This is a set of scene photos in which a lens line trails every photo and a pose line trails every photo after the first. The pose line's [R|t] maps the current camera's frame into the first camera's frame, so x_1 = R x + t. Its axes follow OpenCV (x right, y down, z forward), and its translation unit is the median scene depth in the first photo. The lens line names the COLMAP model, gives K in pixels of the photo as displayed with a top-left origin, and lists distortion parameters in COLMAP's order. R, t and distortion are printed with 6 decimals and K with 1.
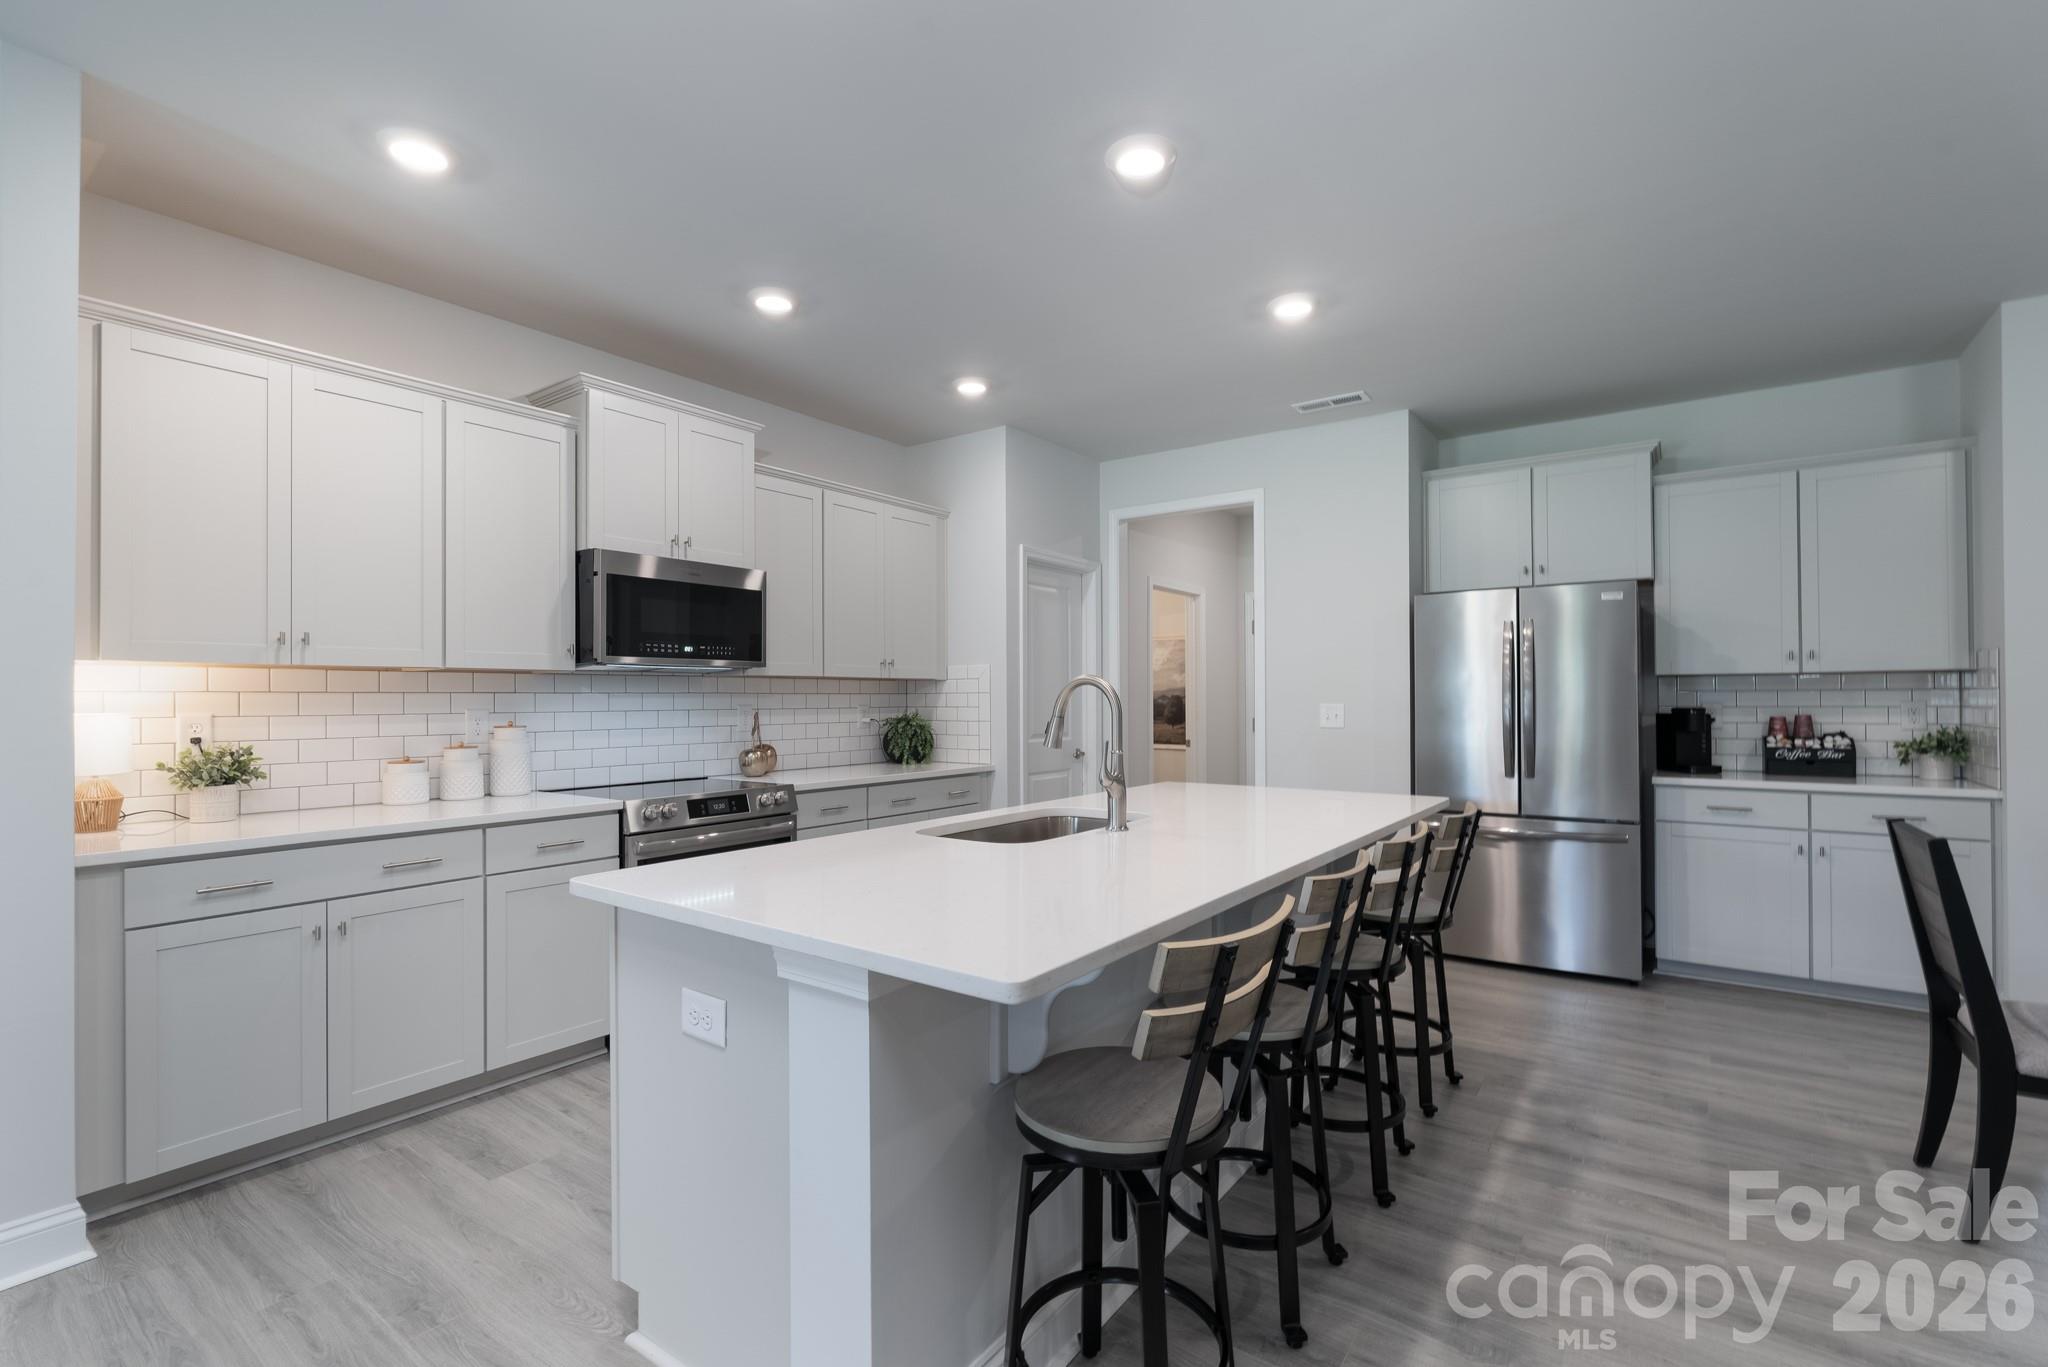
lens RADIAL K [[908.0, 0, 1025.1], [0, 908.0, 694.8], [0, 0, 1]] dist [-0.003165, -0.000212]
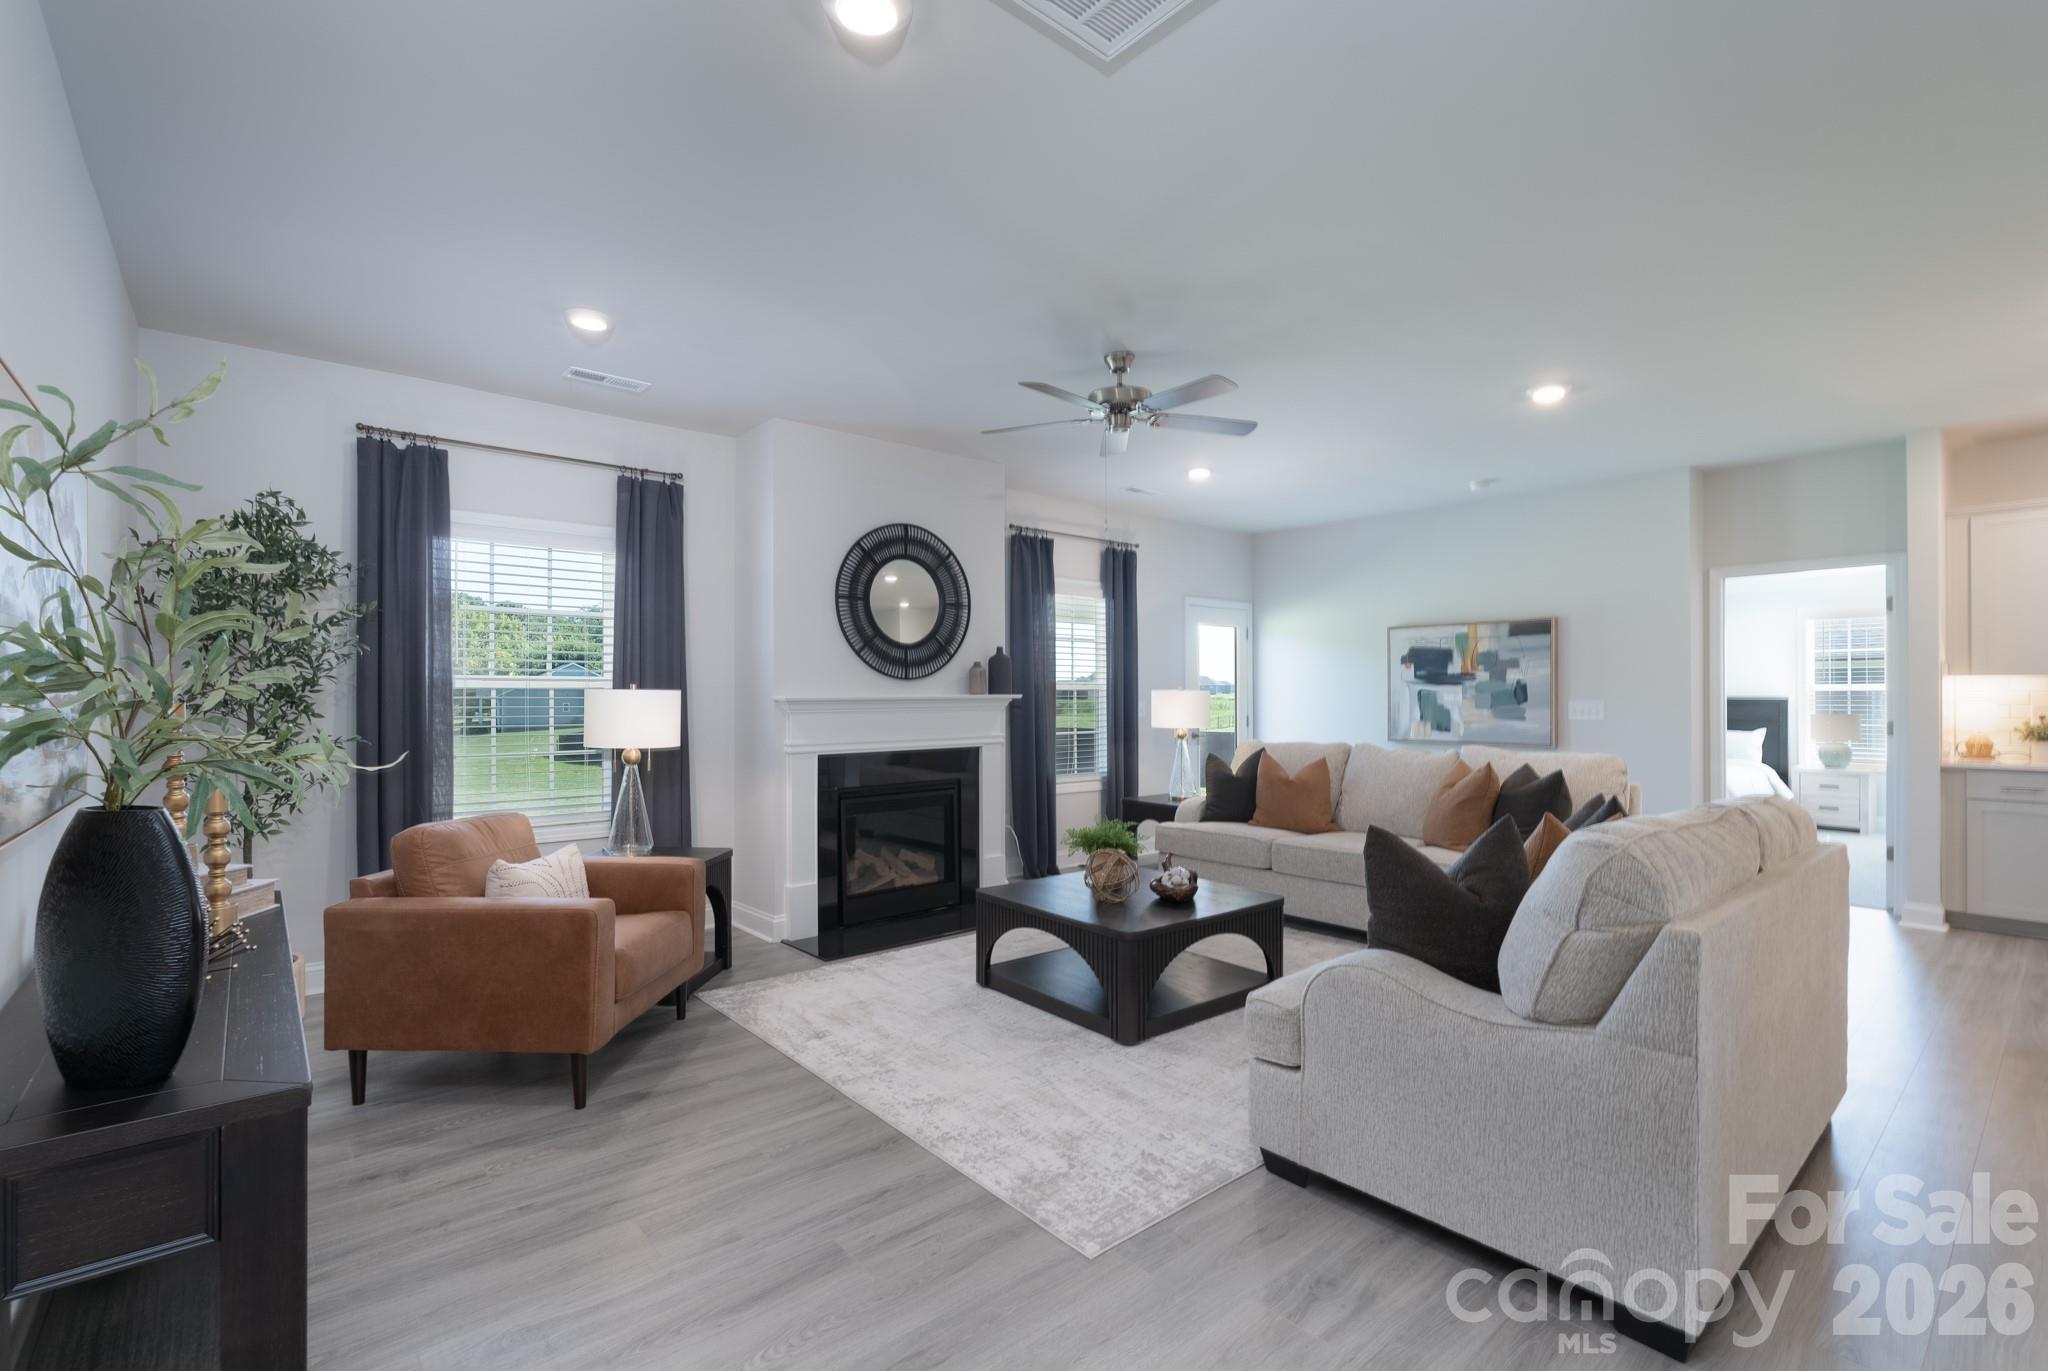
lens RADIAL K [[908.0, 0, 995.1], [0, 908.0, 688.9], [0, 0, 1]] dist [-0.003165, -0.000212]
pose [[-0.255151, -0.005703, -0.966884, 0.945166], [0.004229, 0.999966, -0.007014, -0.003057], [0.966892, -0.005878, -0.255118, -0.398794]]
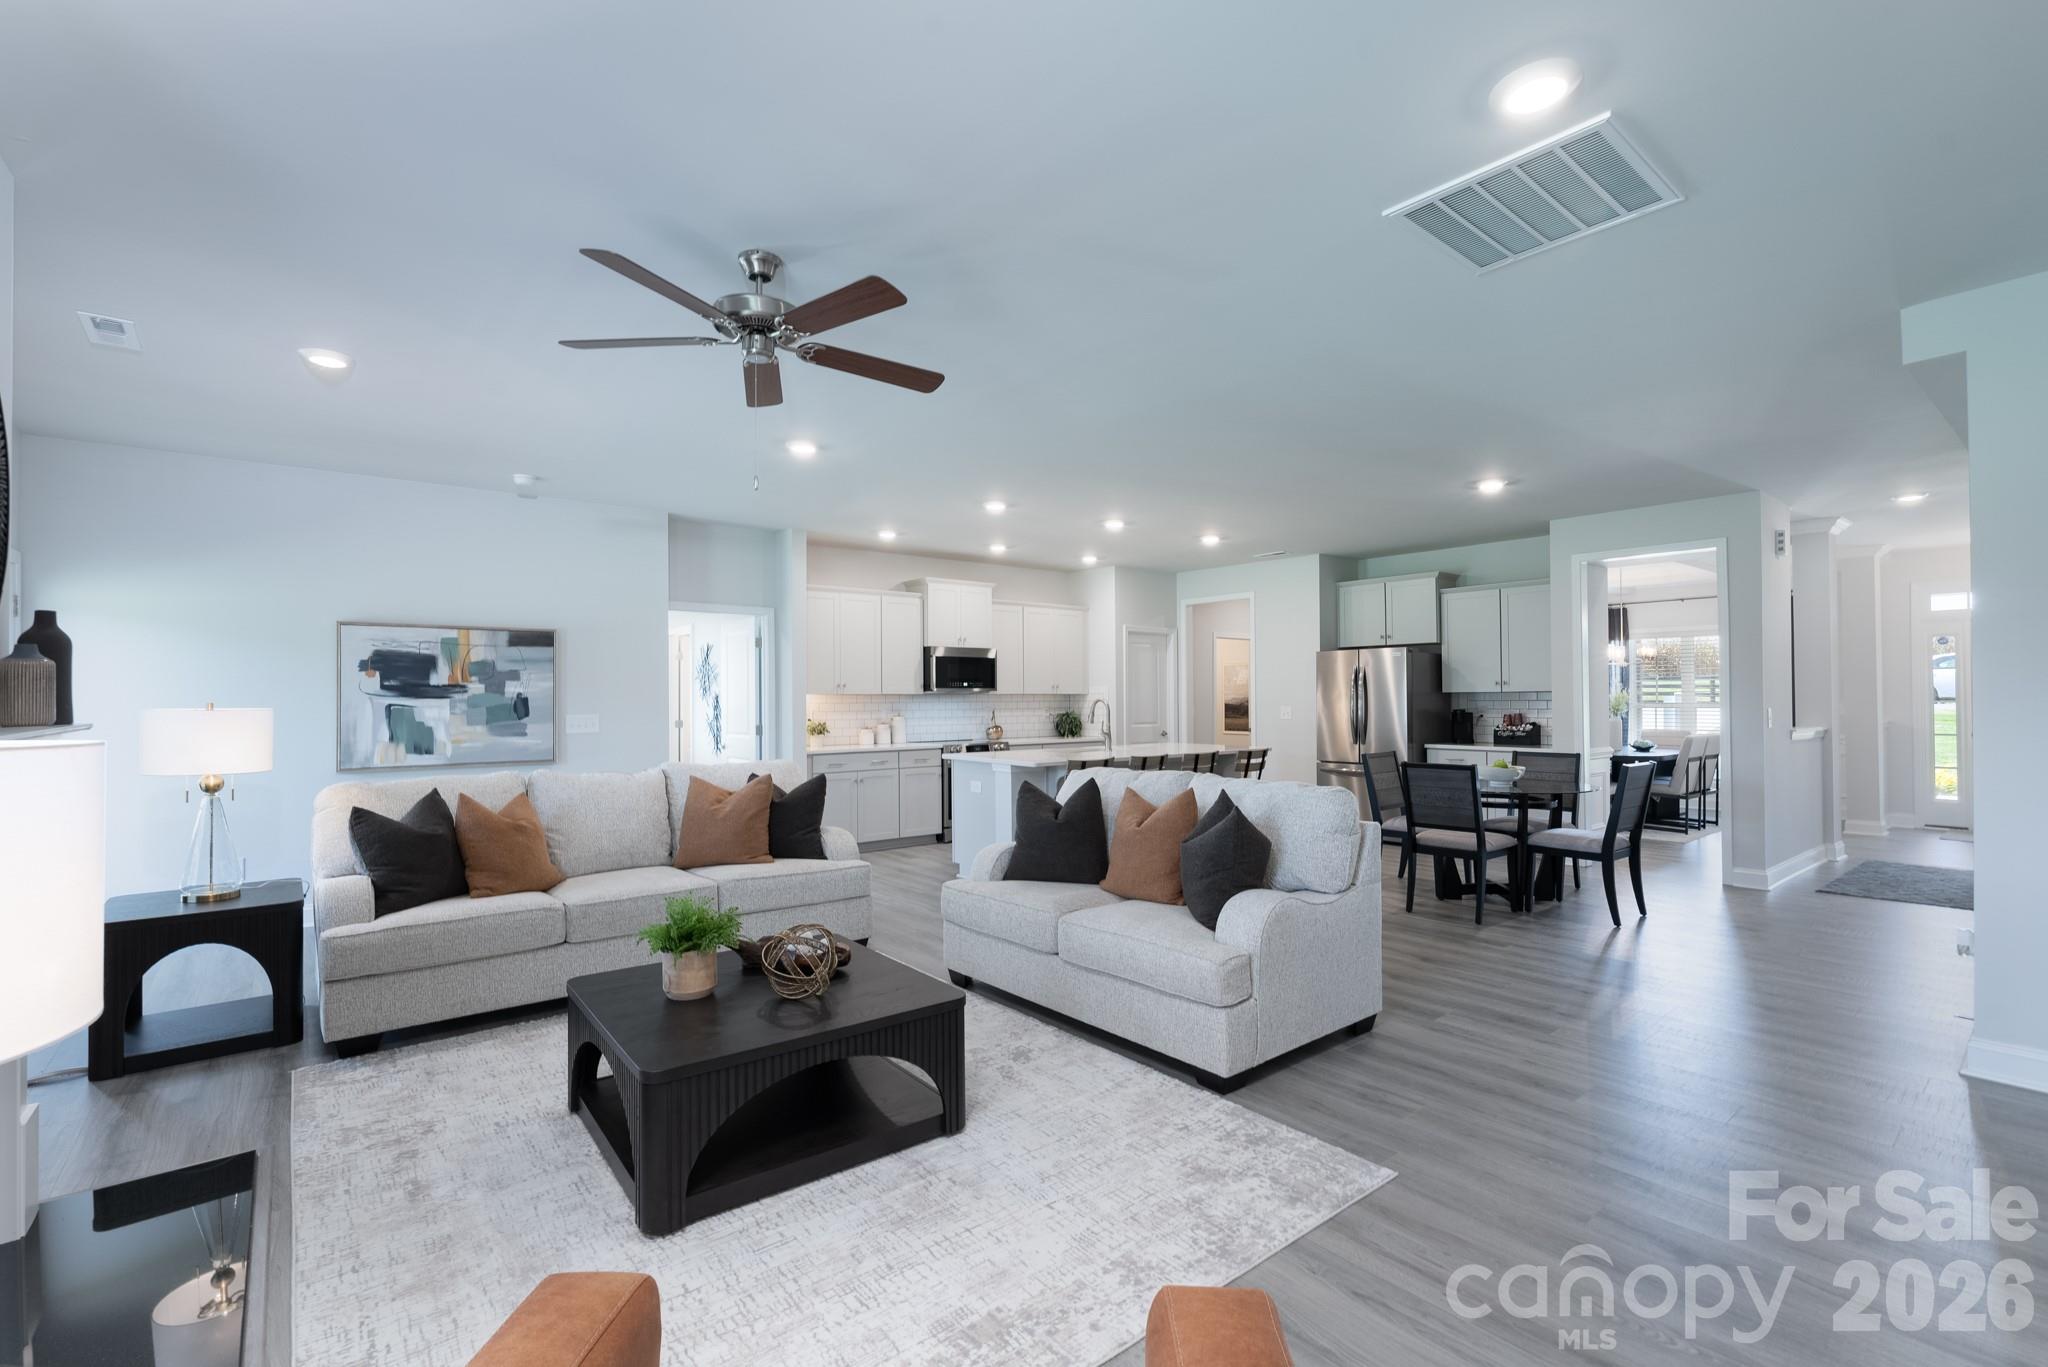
lens RADIAL K [[908.0, 0, 1036.9], [0, 908.0, 689.1], [0, 0, 1]] dist [-0.003165, -0.000212]
pose [[0.967158, -0.003970, -0.254147, 0.375809], [0.002896, 0.999985, -0.004600, -0.023236], [0.254161, 0.003713, 0.967155, -1.132495]]
